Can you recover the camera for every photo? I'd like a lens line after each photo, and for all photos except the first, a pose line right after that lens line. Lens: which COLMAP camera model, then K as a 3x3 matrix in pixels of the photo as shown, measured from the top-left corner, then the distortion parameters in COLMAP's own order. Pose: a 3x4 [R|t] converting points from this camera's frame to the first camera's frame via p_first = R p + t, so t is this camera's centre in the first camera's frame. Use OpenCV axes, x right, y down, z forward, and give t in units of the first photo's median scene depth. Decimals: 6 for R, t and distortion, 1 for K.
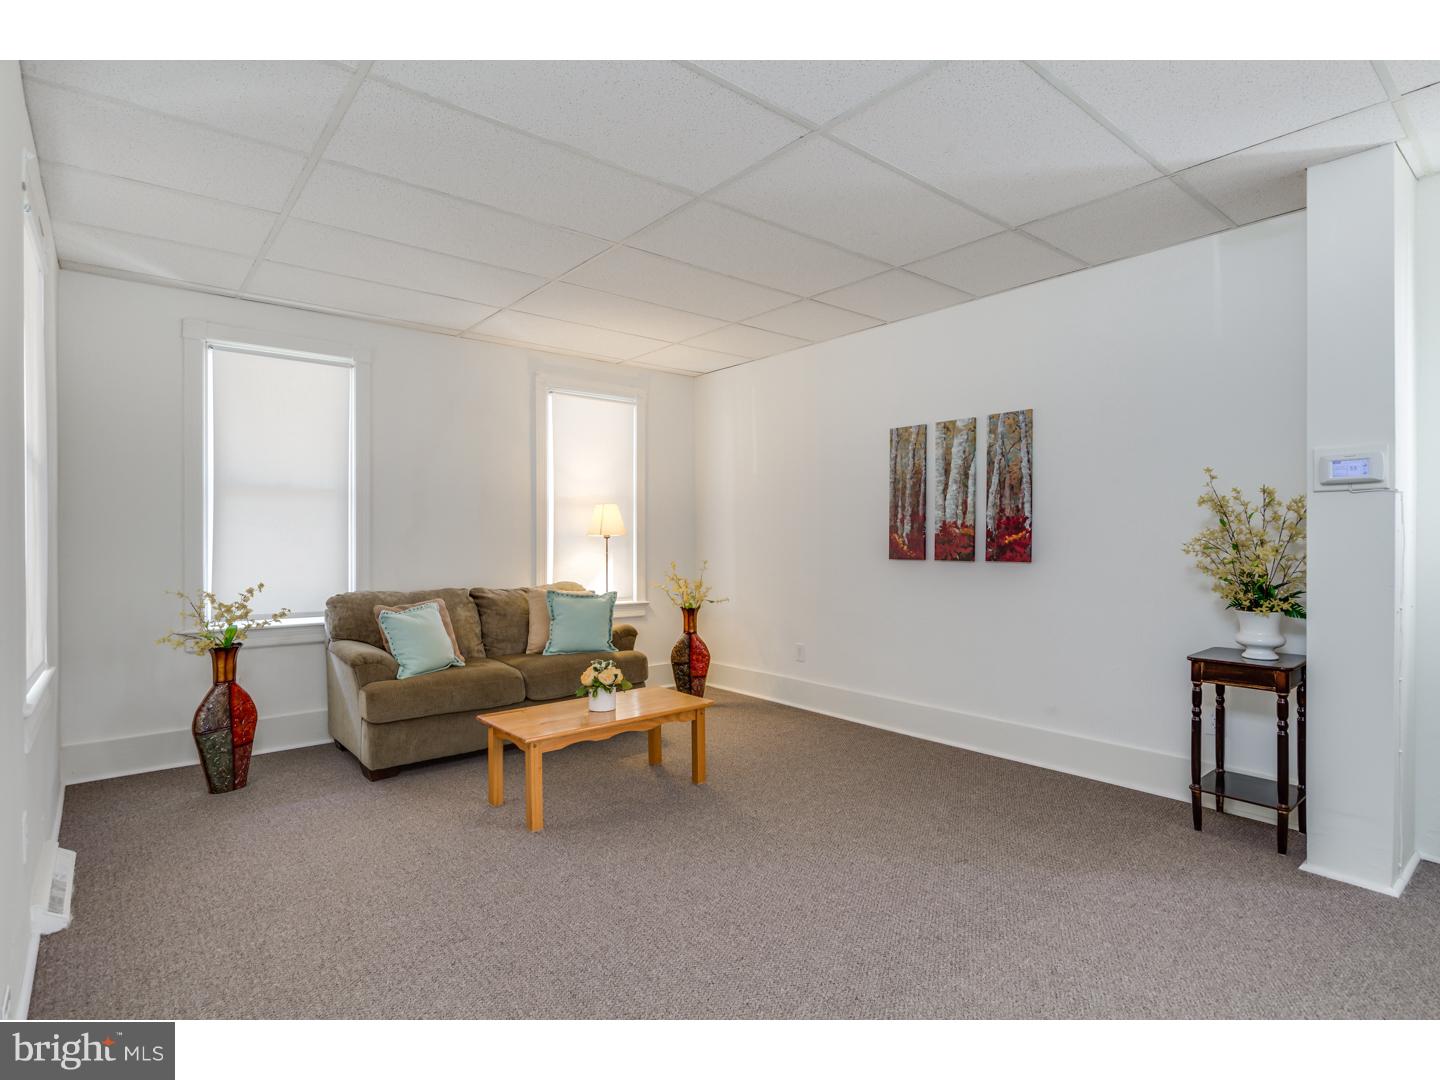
lens RADIAL K [[733.6, 0, 729.3], [0, 733.6, 540.0], [0, 0, 1]] dist [-0.016798, -0.002730]
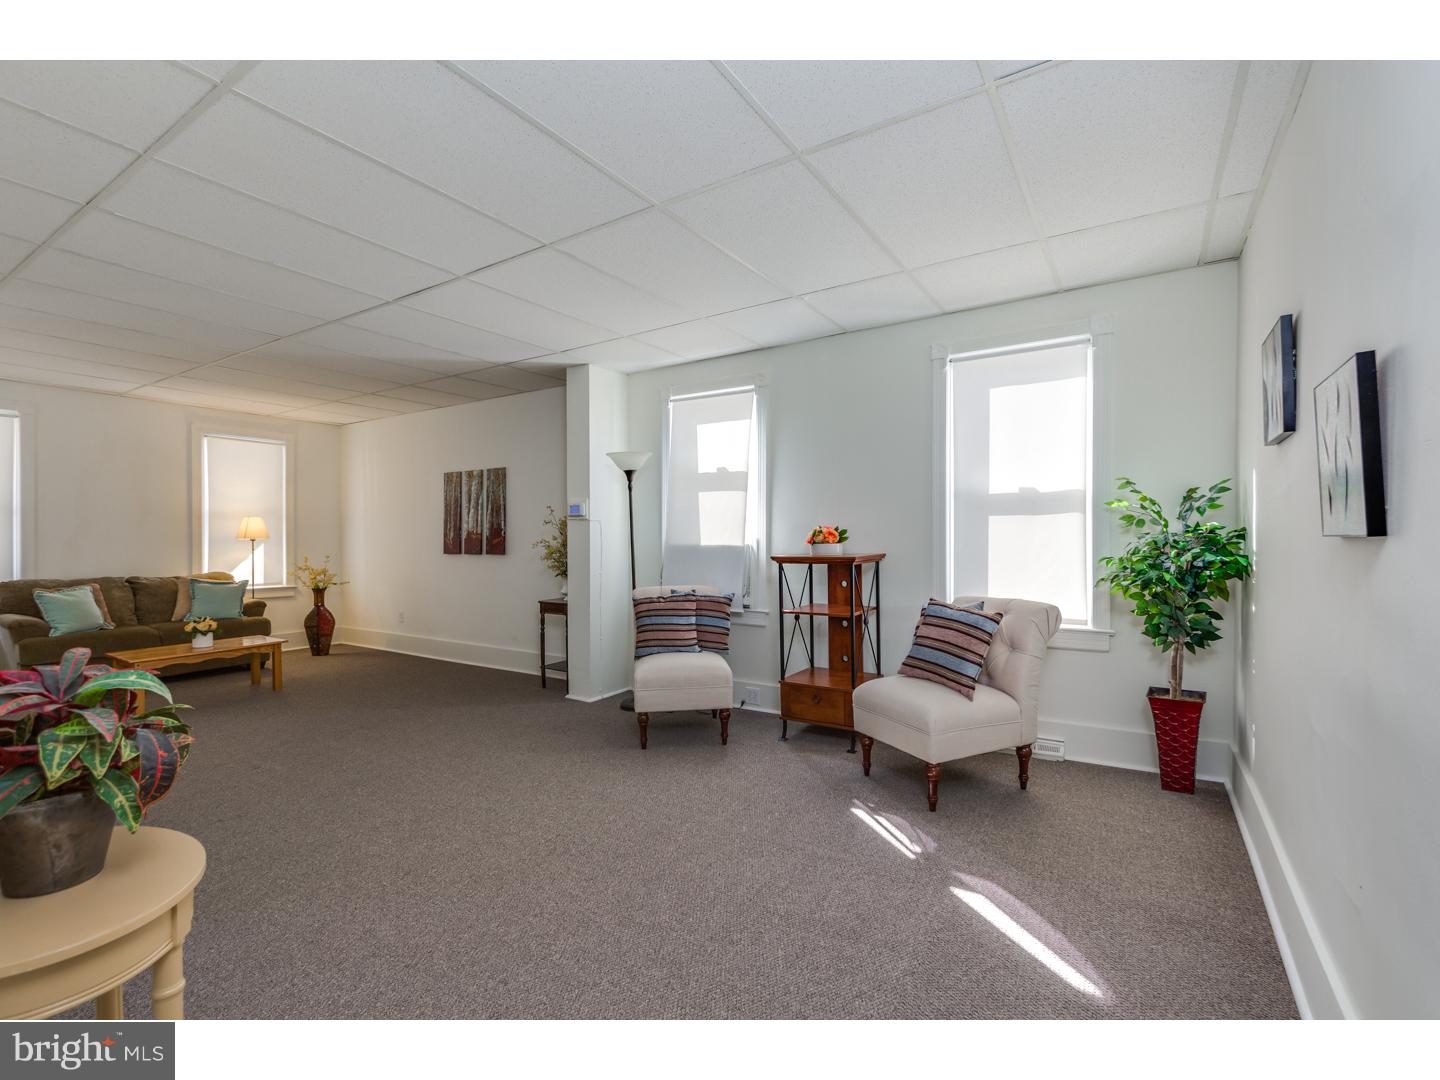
lens RADIAL K [[657.3, 0, 725.3], [0, 657.3, 537.3], [0, 0, 1]] dist [0.002159, -0.001822]
pose [[0.956525, -0.000042, 0.291651, 0.407378], [0.000728, 0.999997, -0.002245, -0.006213], [-0.291651, 0.002359, 0.956522, -0.586927]]
